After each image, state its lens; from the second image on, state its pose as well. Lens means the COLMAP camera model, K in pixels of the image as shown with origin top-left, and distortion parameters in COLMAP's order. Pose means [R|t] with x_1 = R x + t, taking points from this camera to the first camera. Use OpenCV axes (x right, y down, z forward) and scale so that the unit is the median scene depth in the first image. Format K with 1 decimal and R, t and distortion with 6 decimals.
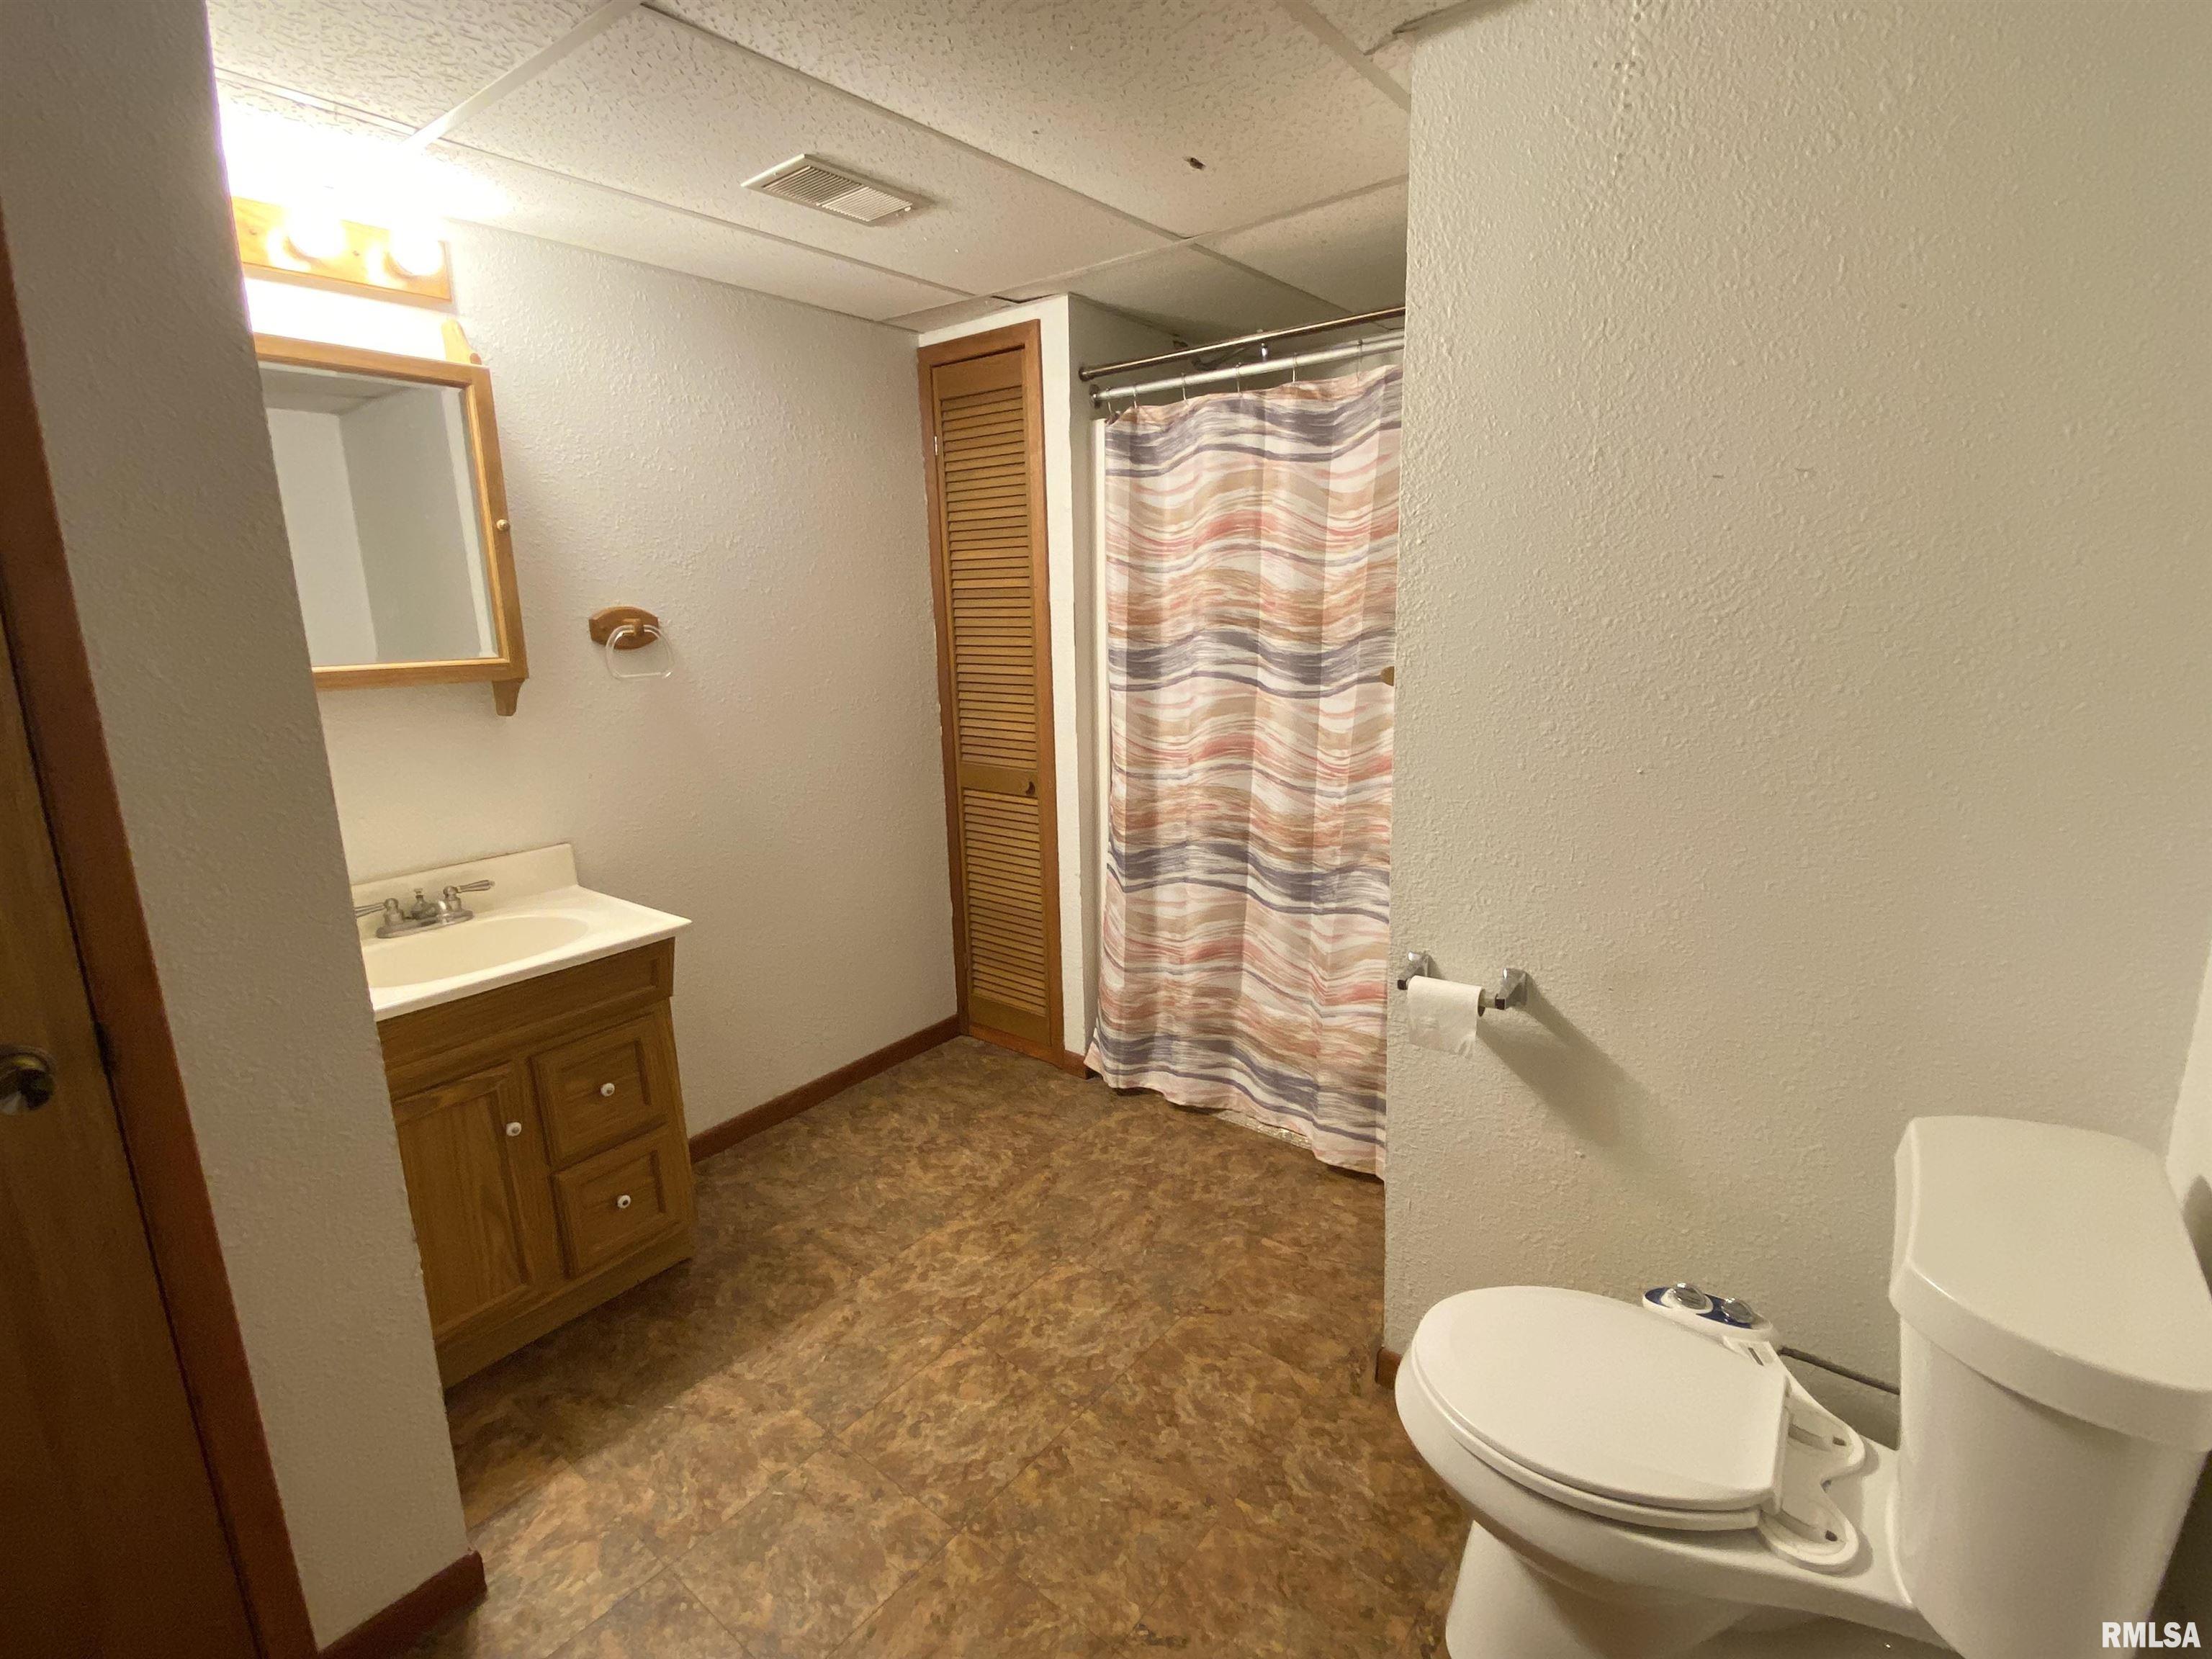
lens RADIAL K [[1041.8, 0, 1097.8], [0, 1041.8, 825.6], [0, 0, 1]] dist [0.013159, -0.002231]
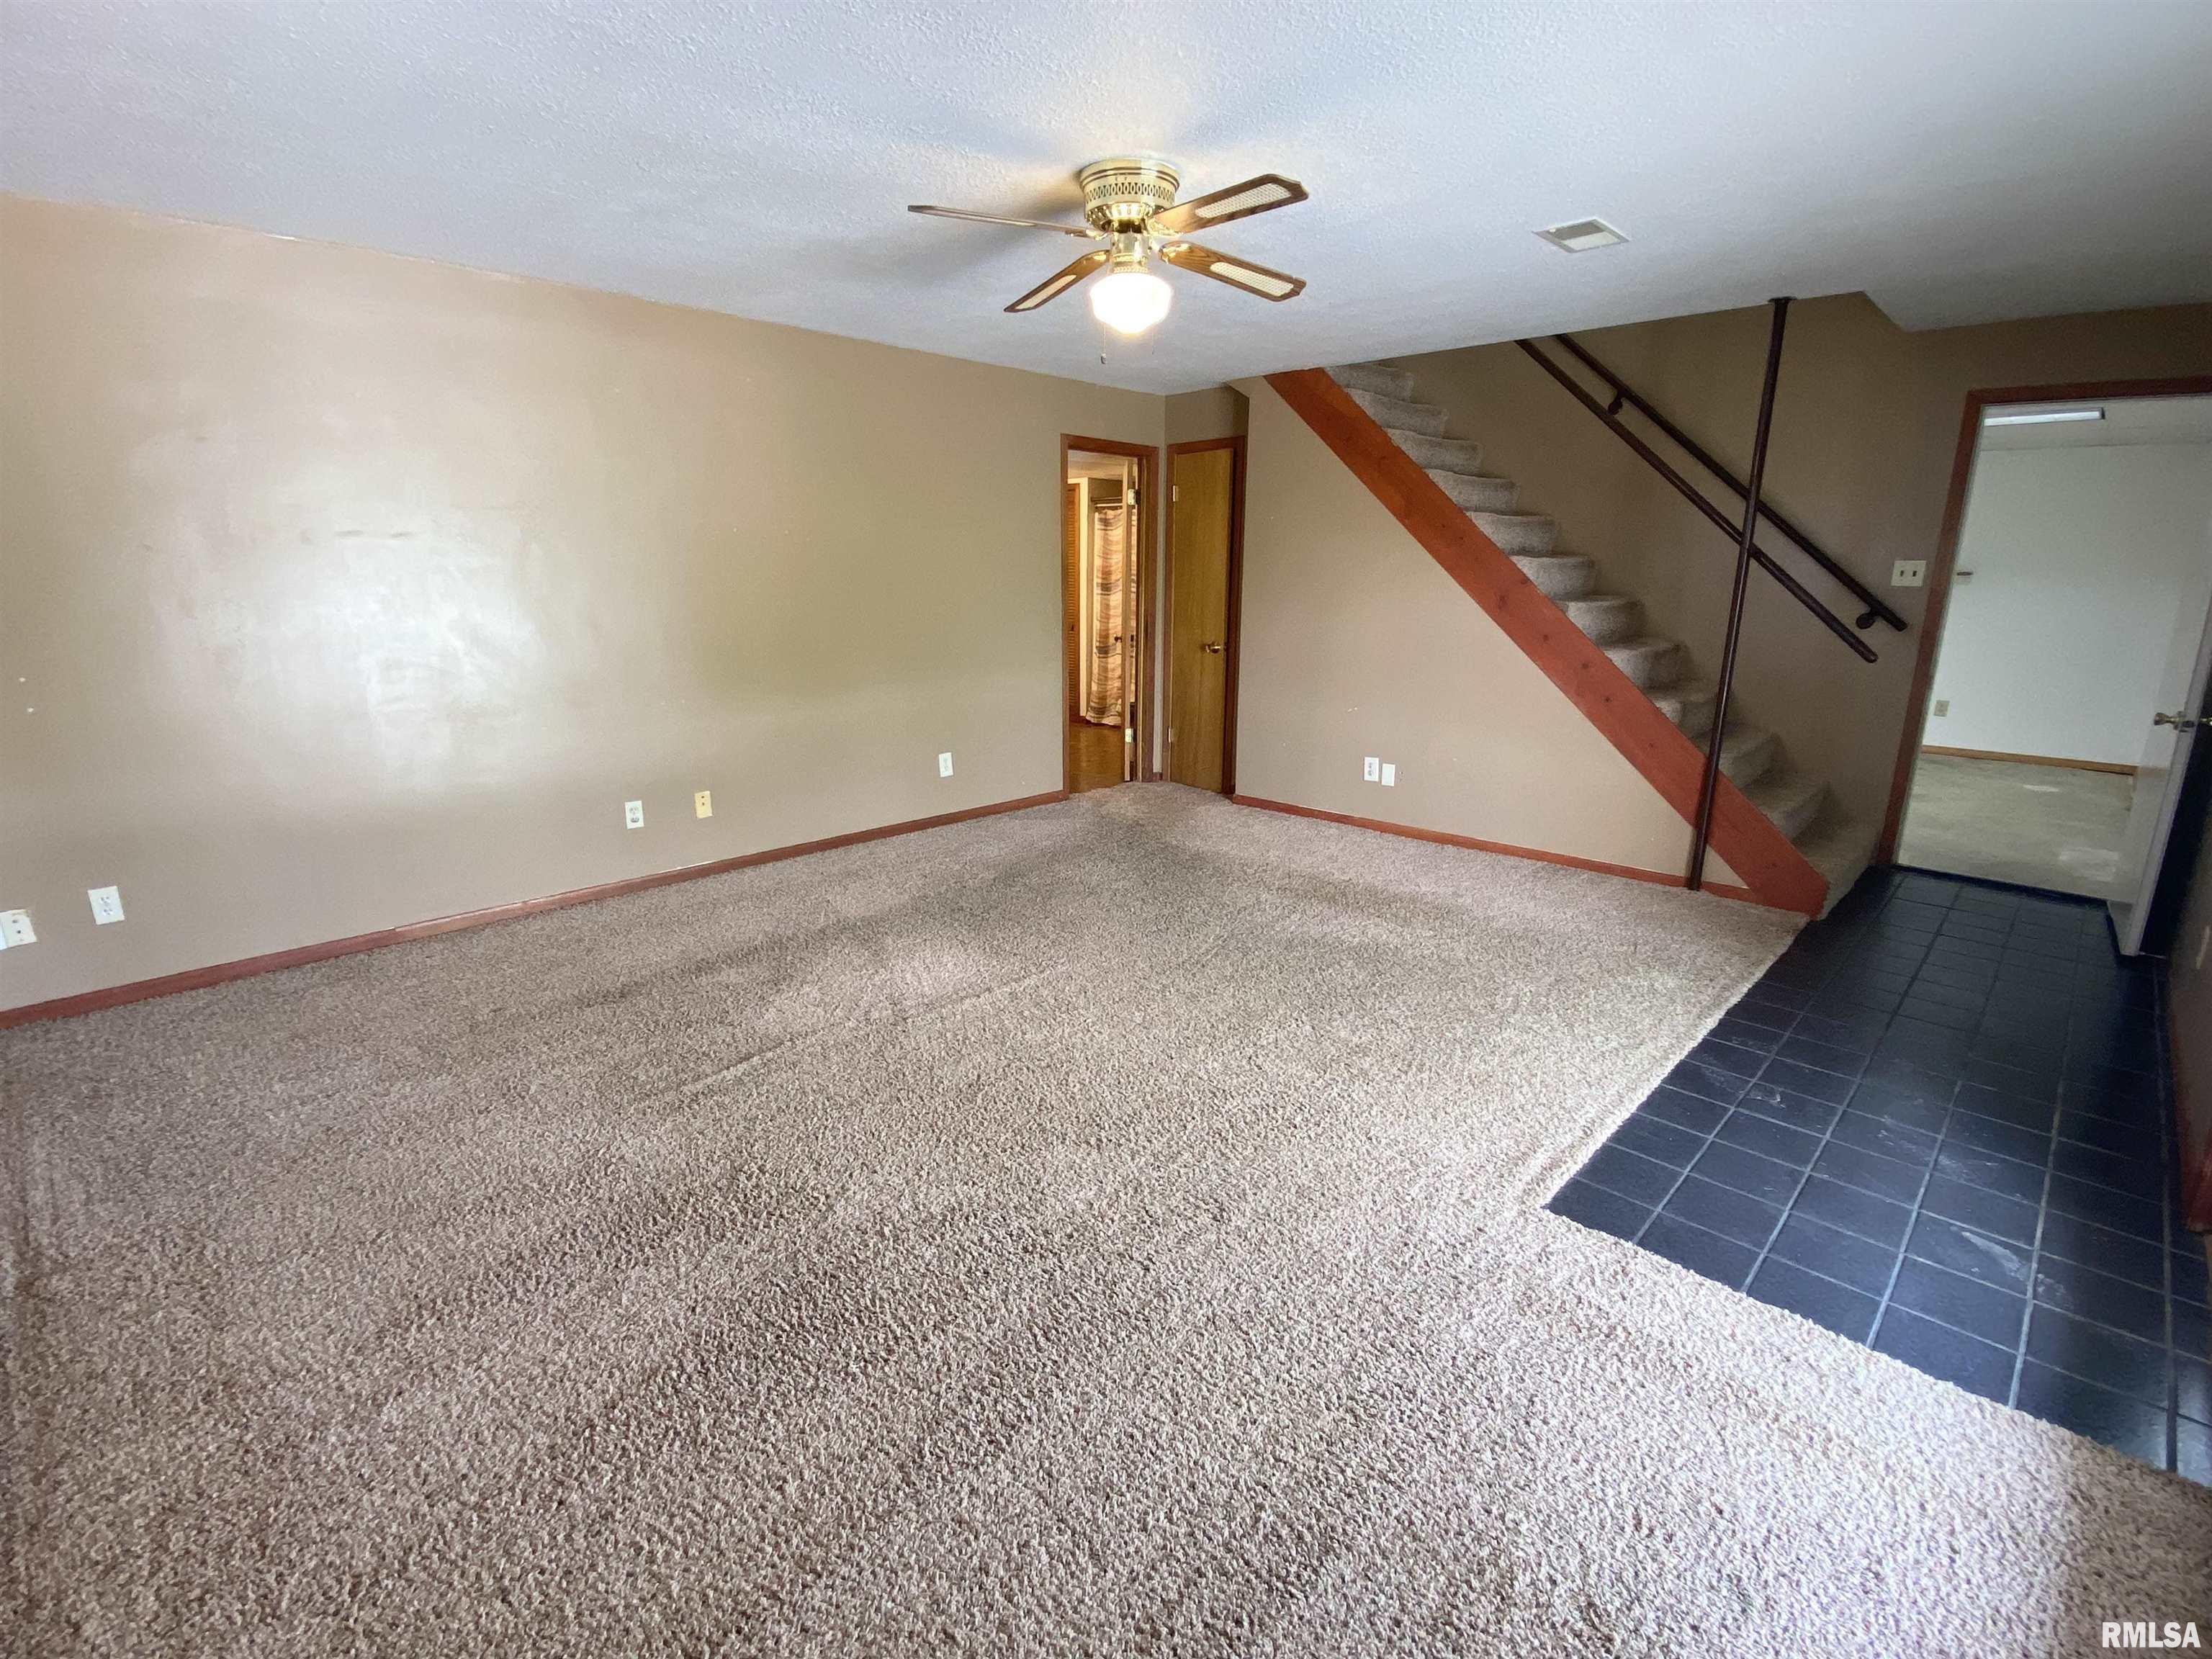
lens RADIAL K [[1041.8, 0, 1114.3], [0, 1041.8, 825.2], [0, 0, 1]] dist [0.013159, -0.002231]
pose [[0.990360, 0.063313, -0.123202, 0.515527], [-0.058501, 0.997391, 0.042292, 0.447687], [0.125558, -0.034677, 0.991480, -2.258959]]
